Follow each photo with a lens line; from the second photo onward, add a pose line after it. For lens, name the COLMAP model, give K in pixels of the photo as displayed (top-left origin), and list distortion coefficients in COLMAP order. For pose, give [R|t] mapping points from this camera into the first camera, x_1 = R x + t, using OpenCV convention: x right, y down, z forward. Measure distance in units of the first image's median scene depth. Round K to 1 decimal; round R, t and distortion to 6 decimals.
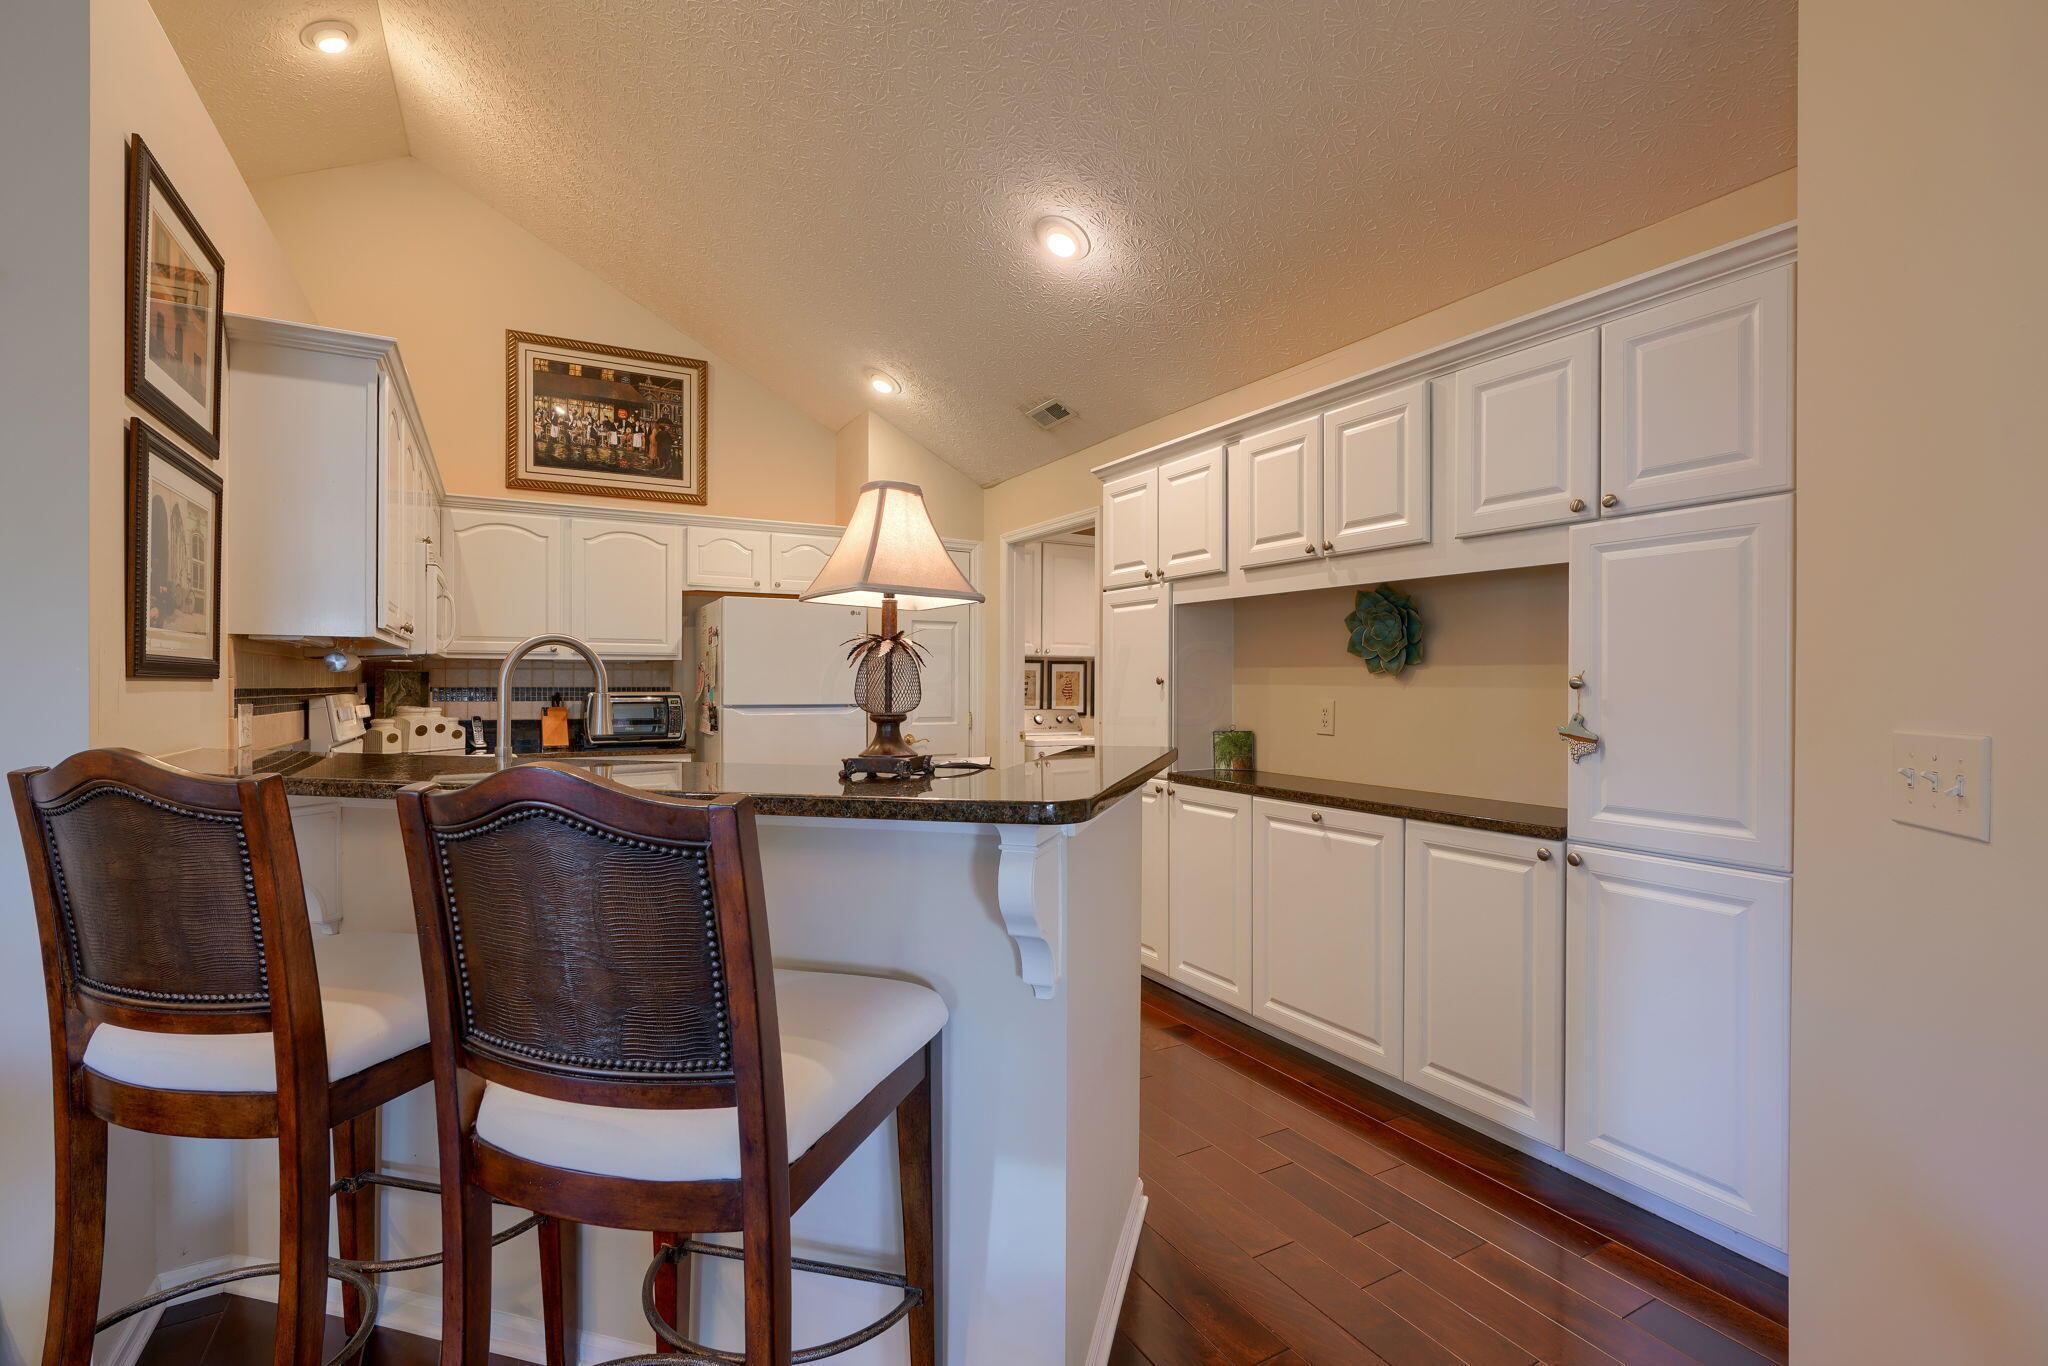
lens RADIAL K [[922.9, 0, 1019.6], [0, 922.9, 692.6], [0, 0, 1]] dist [0.000915, 0.000192]
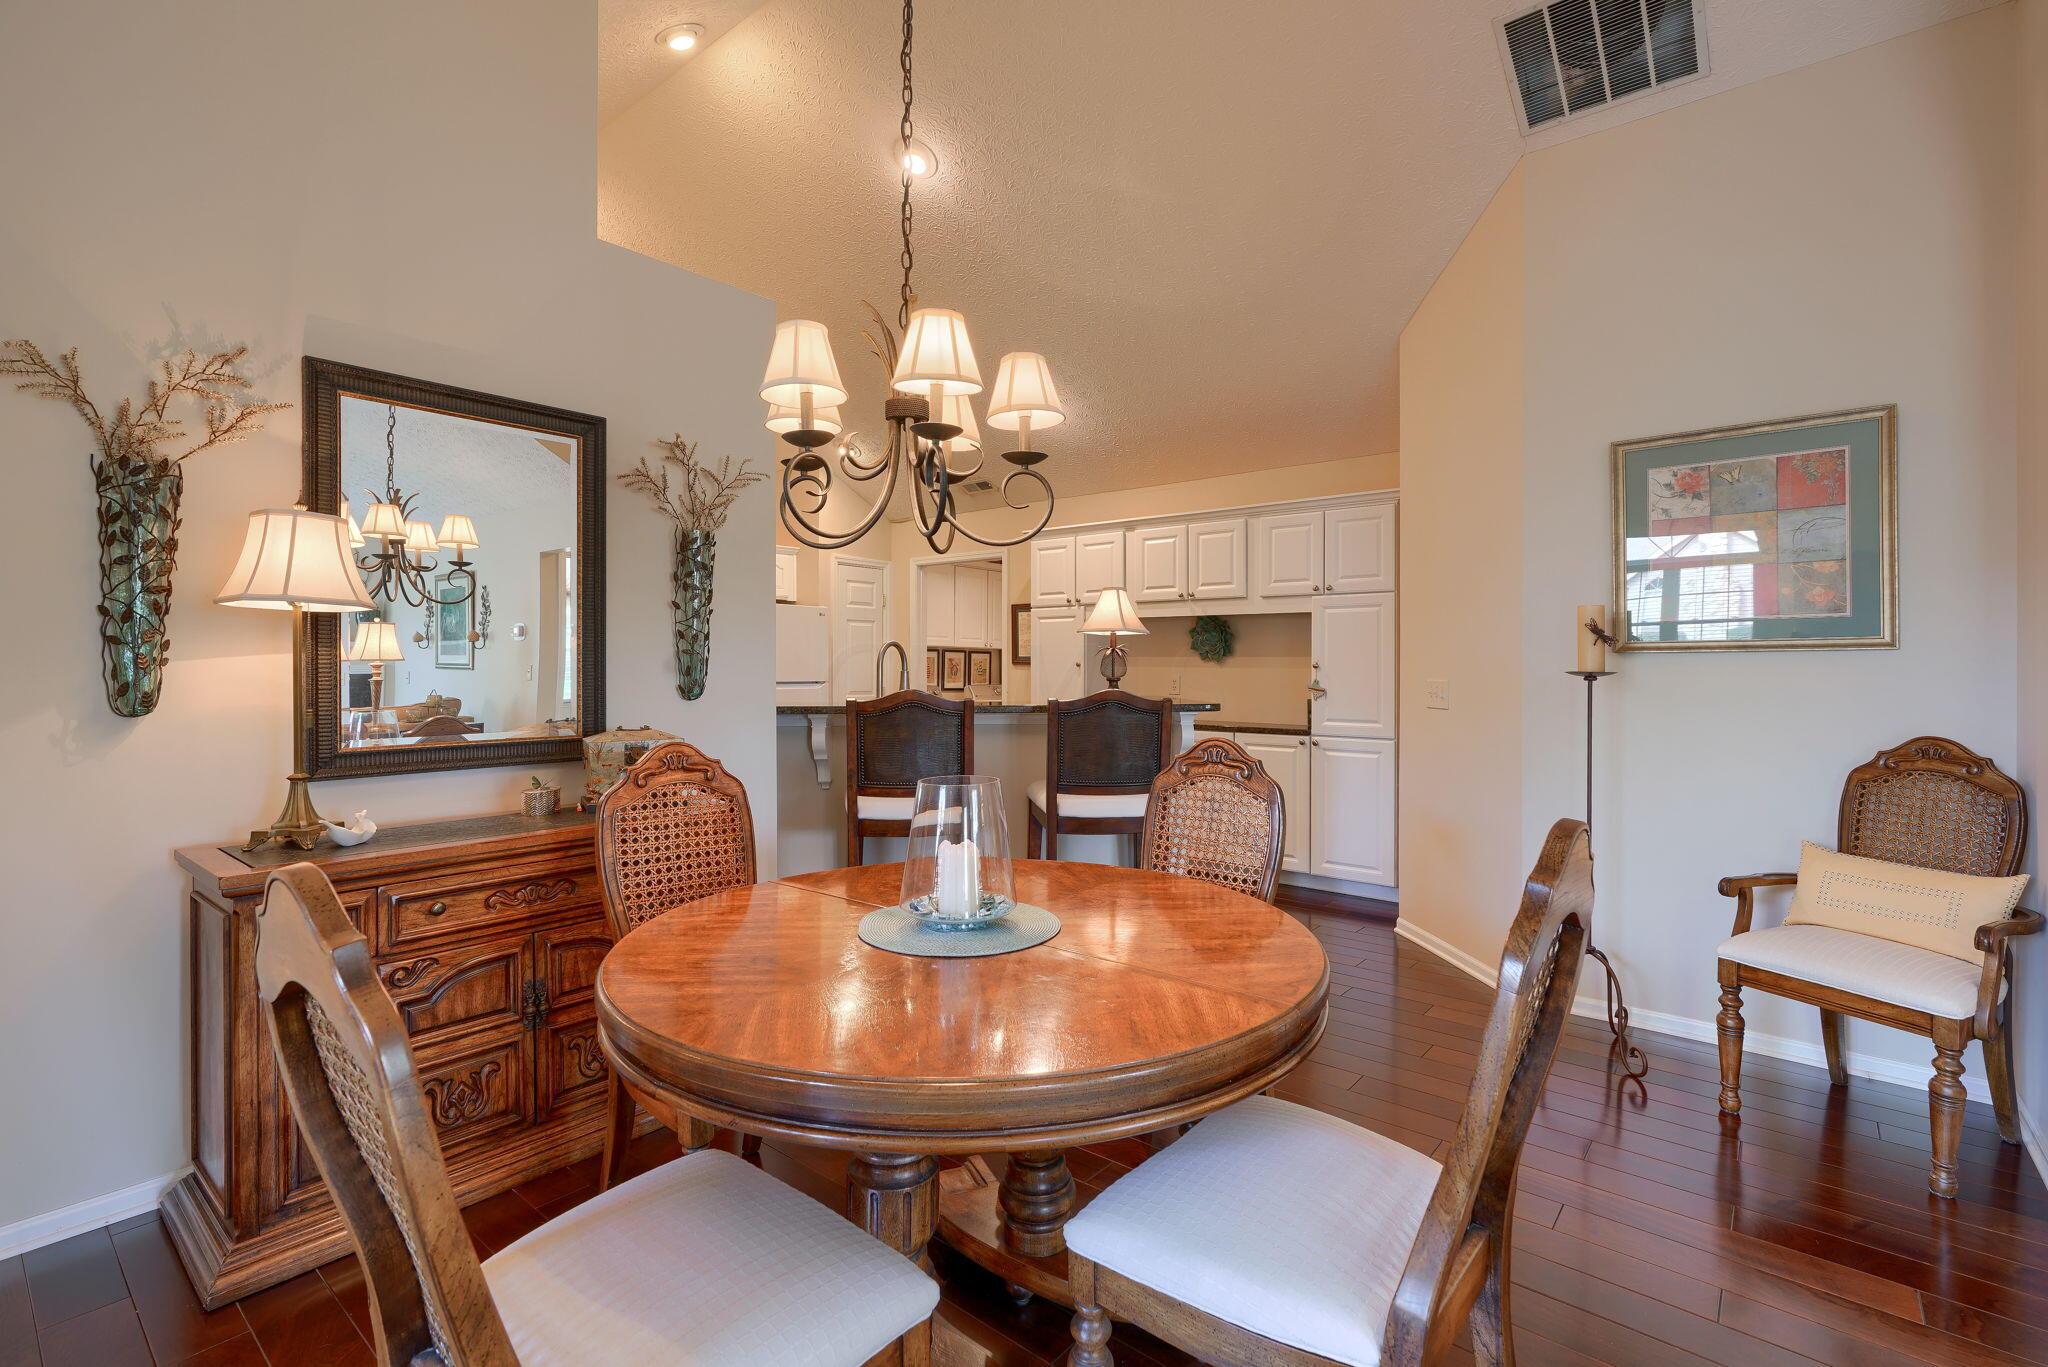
lens RADIAL K [[920.3, 0, 1024.0], [0, 920.3, 683.5], [0, 0, 1]] dist [-0.002183, 0.000245]
pose [[0.931324, -0.005918, 0.364144, -0.687113], [0.002952, 0.999958, 0.008701, 0.008956], [-0.364180, -0.007029, 0.931302, -0.656628]]
